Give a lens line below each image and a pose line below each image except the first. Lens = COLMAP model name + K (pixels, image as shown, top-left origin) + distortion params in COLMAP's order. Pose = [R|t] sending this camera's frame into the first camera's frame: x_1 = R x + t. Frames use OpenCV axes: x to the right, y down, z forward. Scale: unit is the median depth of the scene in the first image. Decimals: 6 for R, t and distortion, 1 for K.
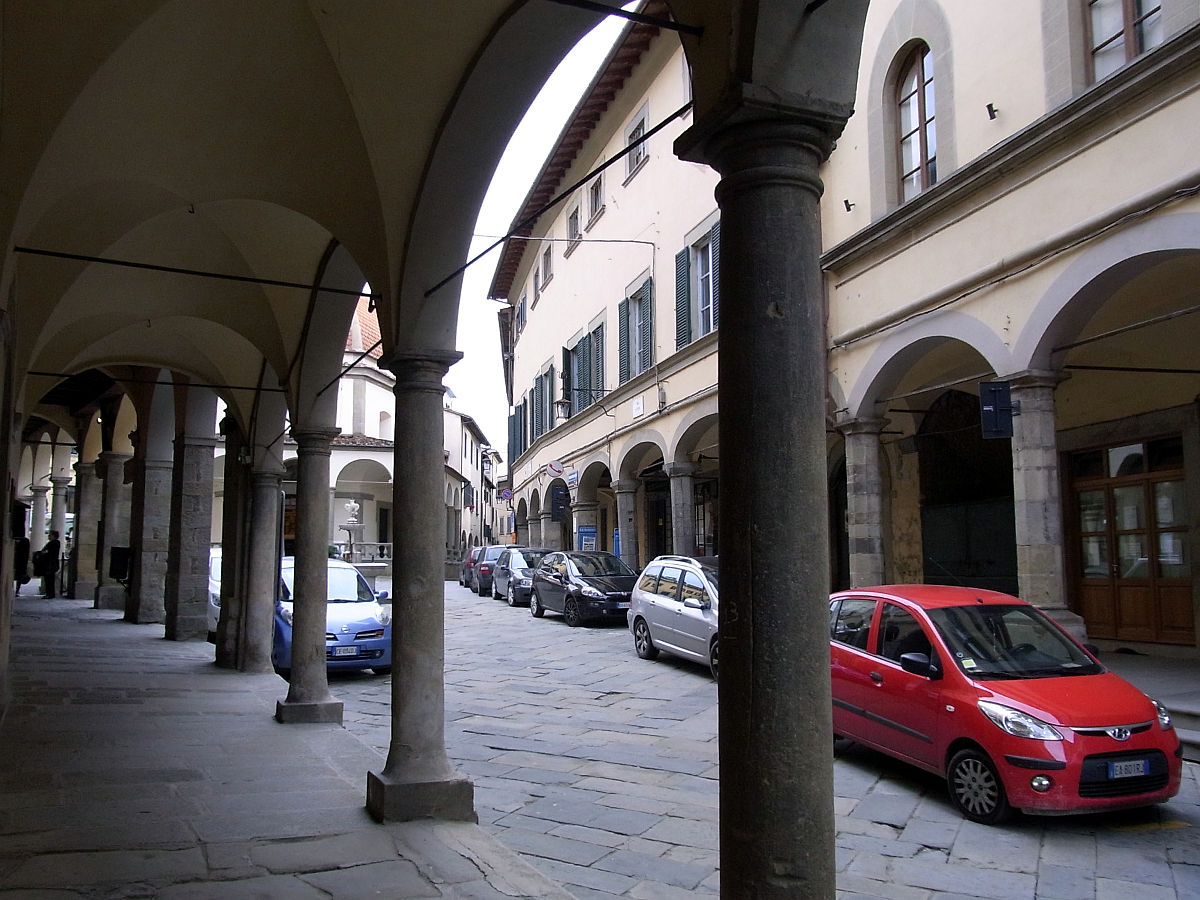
lens RADIAL K [[1104.7, 0, 600.0], [0, 1104.7, 450.0], [0, 0, 1]] dist [-0.067314, 0.015683]
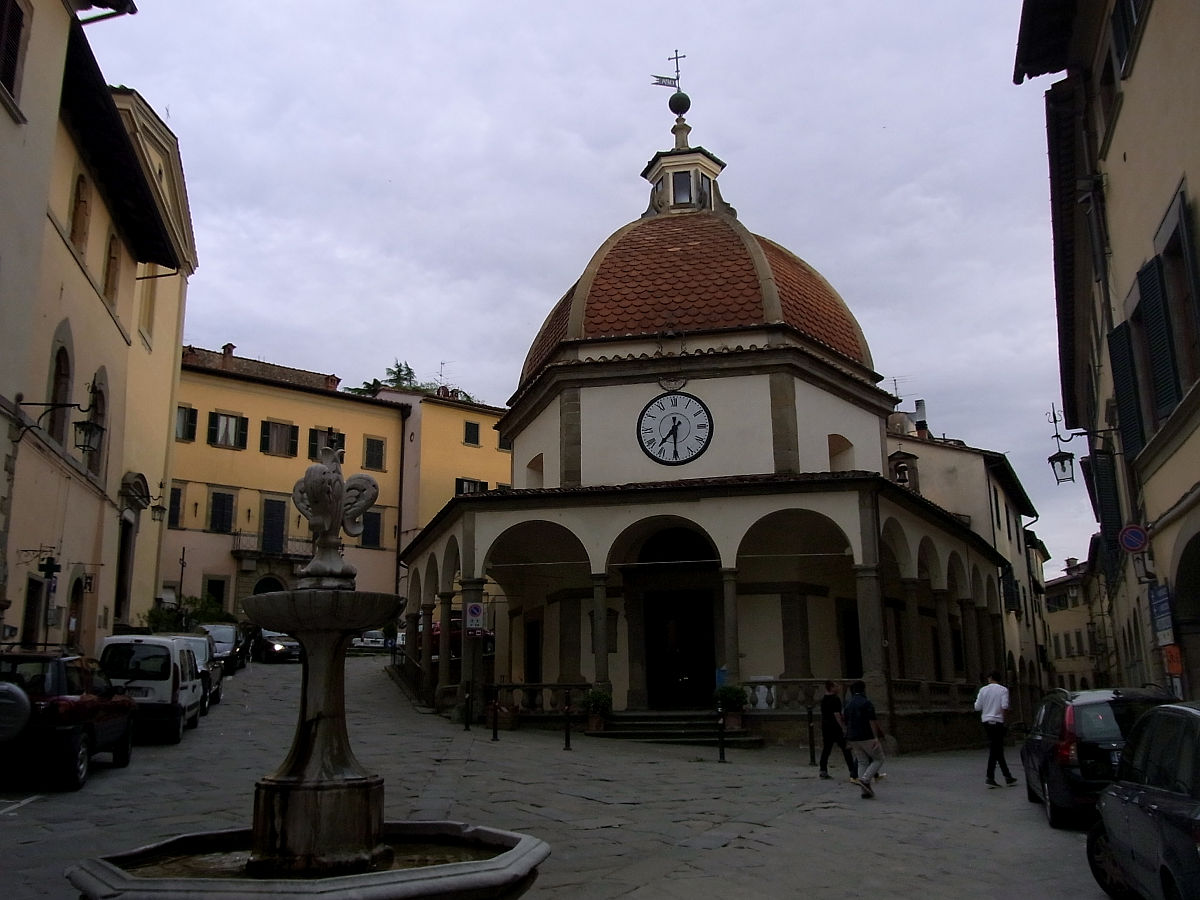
lens RADIAL K [[1104.7, 0, 600.0], [0, 1104.7, 450.0], [0, 0, 1]] dist [-0.067314, 0.015683]
pose [[0.890879, -0.117229, -0.438854, -0.051743], [0.064710, 0.989024, -0.132832, 0.031735], [0.449609, 0.089939, 0.888686, 0.387979]]
